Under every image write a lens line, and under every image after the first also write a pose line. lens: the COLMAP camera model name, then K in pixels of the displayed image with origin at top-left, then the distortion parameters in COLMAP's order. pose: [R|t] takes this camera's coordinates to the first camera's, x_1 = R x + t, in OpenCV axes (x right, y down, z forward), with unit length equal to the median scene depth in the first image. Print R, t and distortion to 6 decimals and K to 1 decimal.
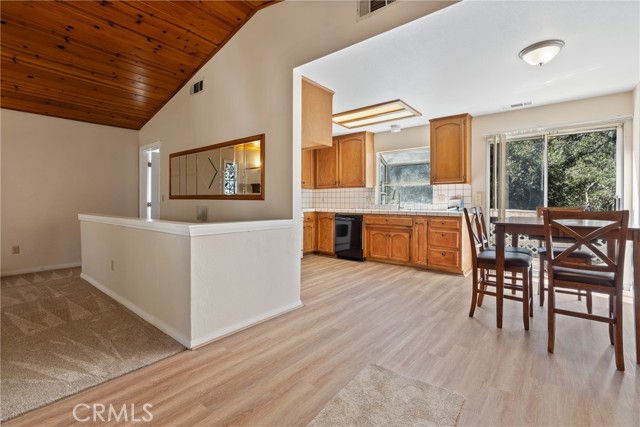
lens RADIAL K [[291.2, 0, 319.1], [0, 291.2, 201.8], [0, 0, 1]] dist [-0.002097, 0.001577]
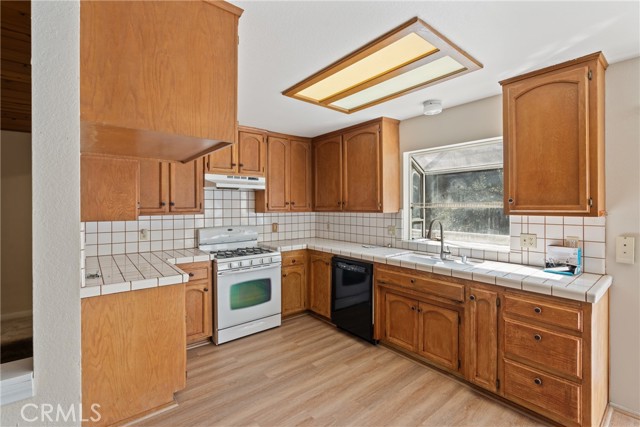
lens RADIAL K [[291.2, 0, 321.0], [0, 291.2, 204.2], [0, 0, 1]] dist [-0.002097, 0.001577]
pose [[0.980284, -0.004164, -0.197552, 0.163132], [0.002915, 0.999974, -0.006612, -0.068118], [0.197575, 0.005905, 0.980270, 0.424317]]
